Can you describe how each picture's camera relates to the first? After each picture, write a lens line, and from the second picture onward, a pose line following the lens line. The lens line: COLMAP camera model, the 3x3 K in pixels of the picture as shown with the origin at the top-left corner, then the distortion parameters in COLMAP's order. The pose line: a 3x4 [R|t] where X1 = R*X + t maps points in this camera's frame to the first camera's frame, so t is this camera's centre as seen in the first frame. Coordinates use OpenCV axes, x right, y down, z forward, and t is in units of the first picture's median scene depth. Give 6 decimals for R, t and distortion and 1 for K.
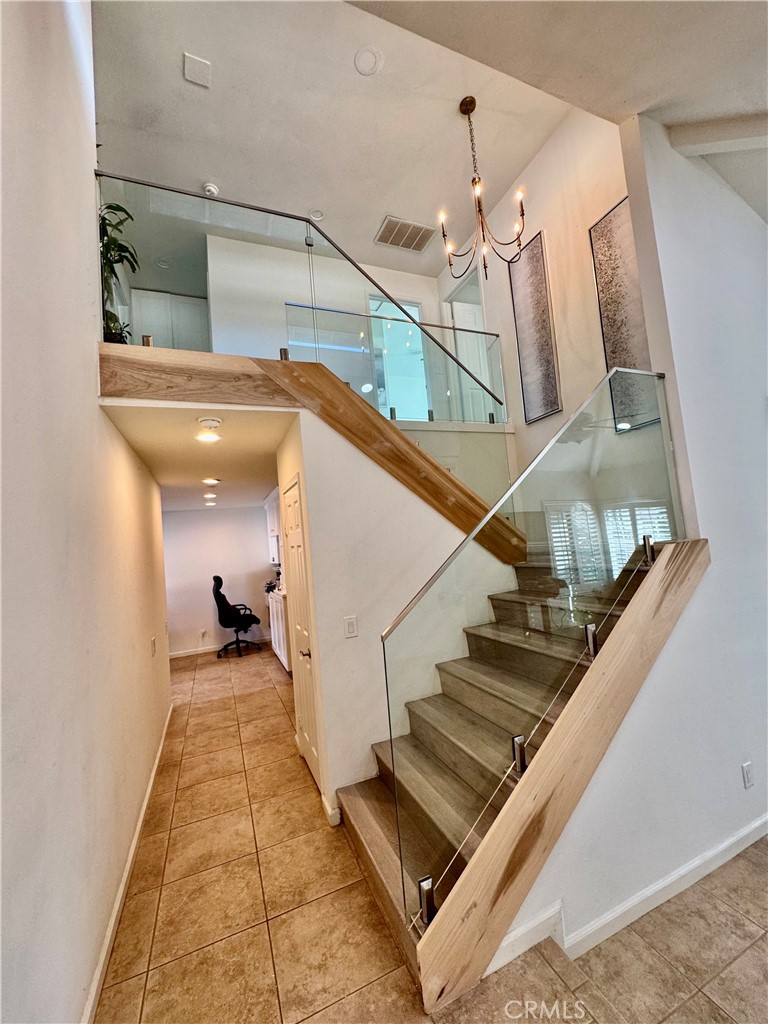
lens RADIAL K [[410.7, 0, 385.8], [0, 410.7, 511.7], [0, 0, 1]] dist [-0.004567, 0.000768]
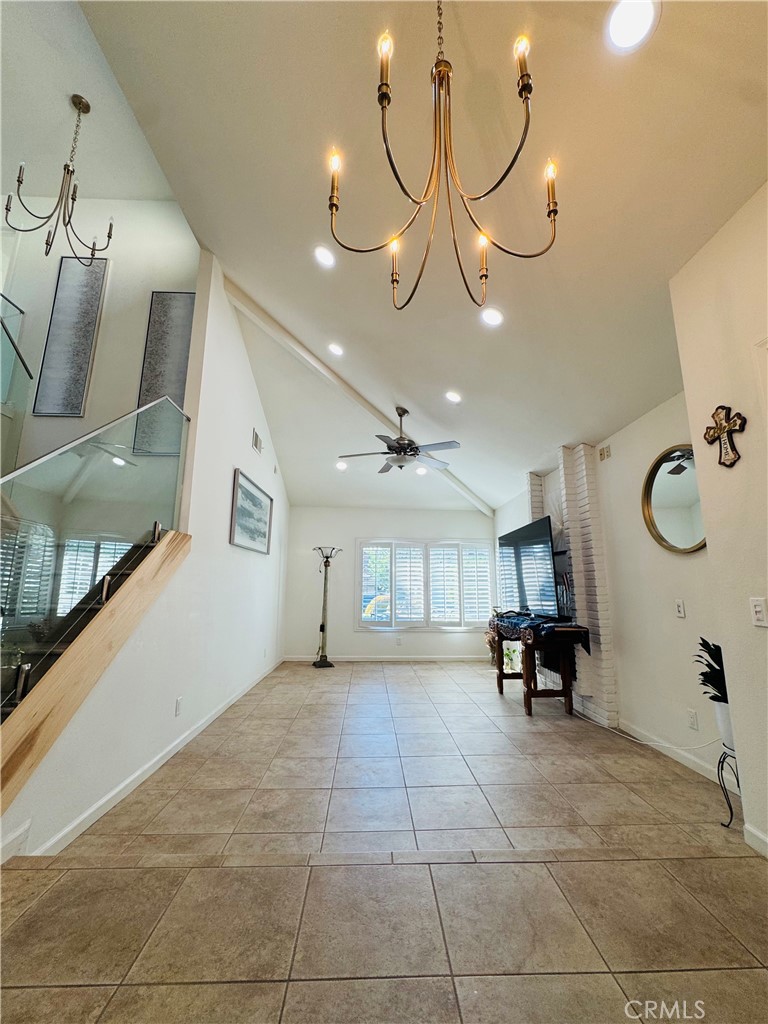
lens RADIAL K [[410.7, 0, 385.8], [0, 410.7, 511.7], [0, 0, 1]] dist [-0.004567, 0.000768]
pose [[0.348048, 0.259303, 0.900902, -0.238137], [-0.105232, 0.965719, -0.237304, 0.203261], [-0.931552, -0.012210, 0.363404, -0.127999]]
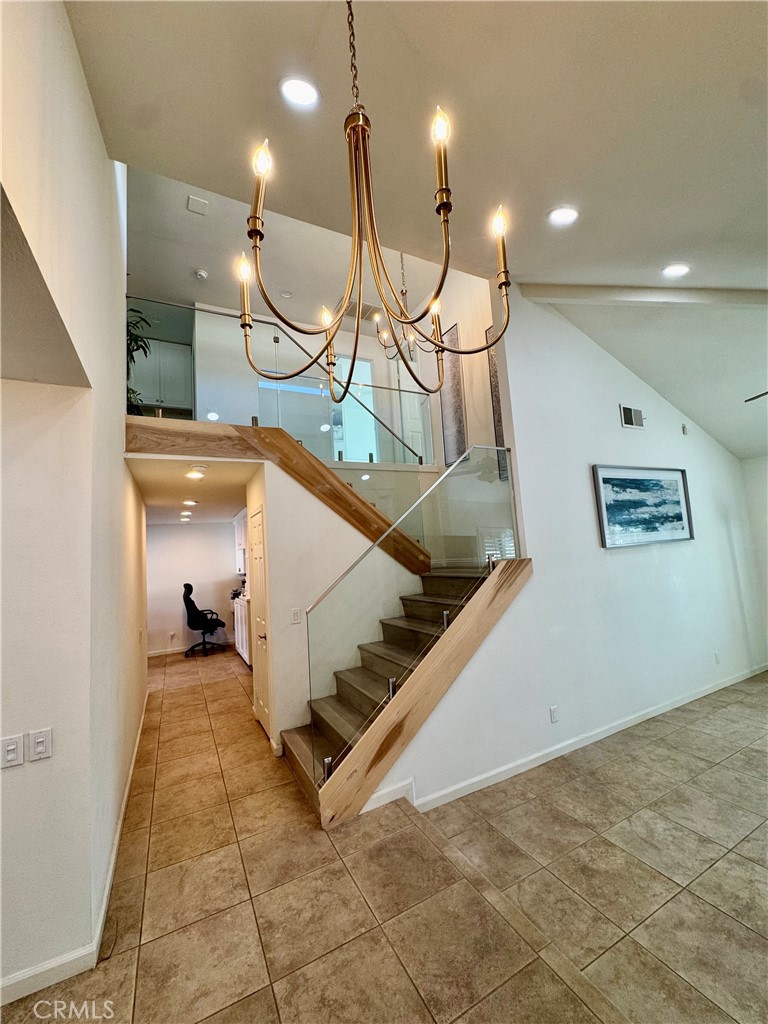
lens RADIAL K [[410.7, 0, 385.8], [0, 410.7, 511.7], [0, 0, 1]] dist [-0.004567, 0.000768]
pose [[0.996918, 0.029250, 0.072787, 0.099534], [-0.026549, 0.998932, -0.037809, -0.028477], [-0.073816, 0.035760, 0.996631, -0.396546]]
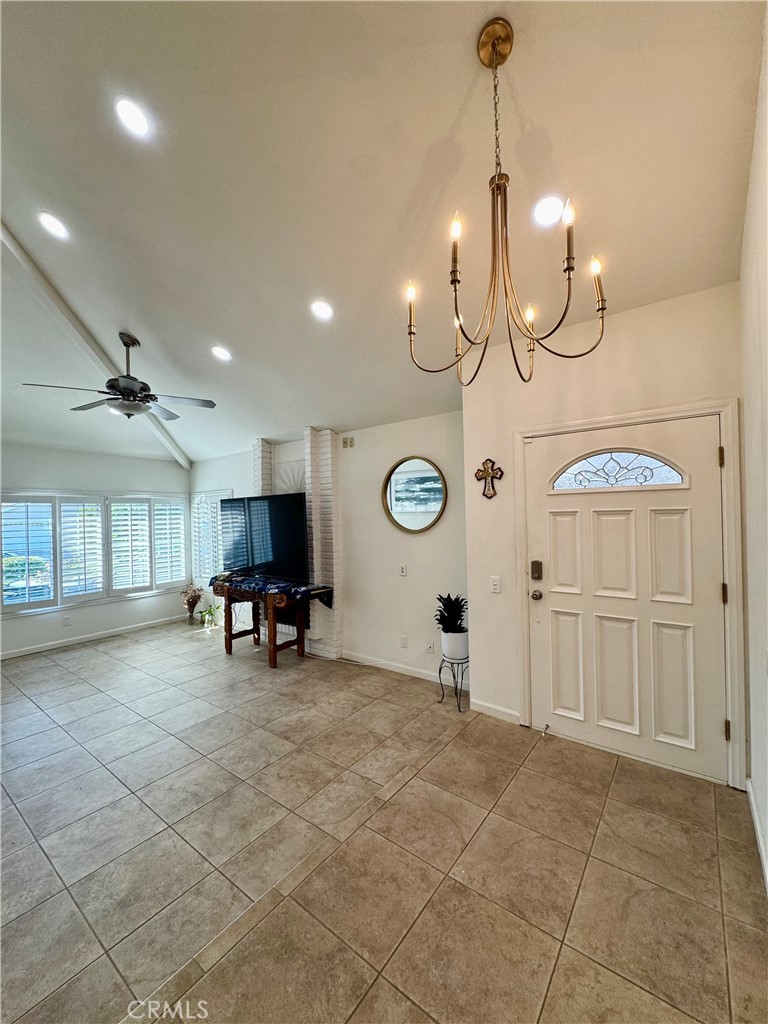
lens RADIAL K [[410.7, 0, 385.8], [0, 410.7, 511.7], [0, 0, 1]] dist [-0.004567, 0.000768]
pose [[-0.501420, 0.104836, 0.858829, -0.260536], [0.002087, 0.992776, -0.119969, 0.082748], [-0.865202, -0.058362, -0.498016, 0.373701]]
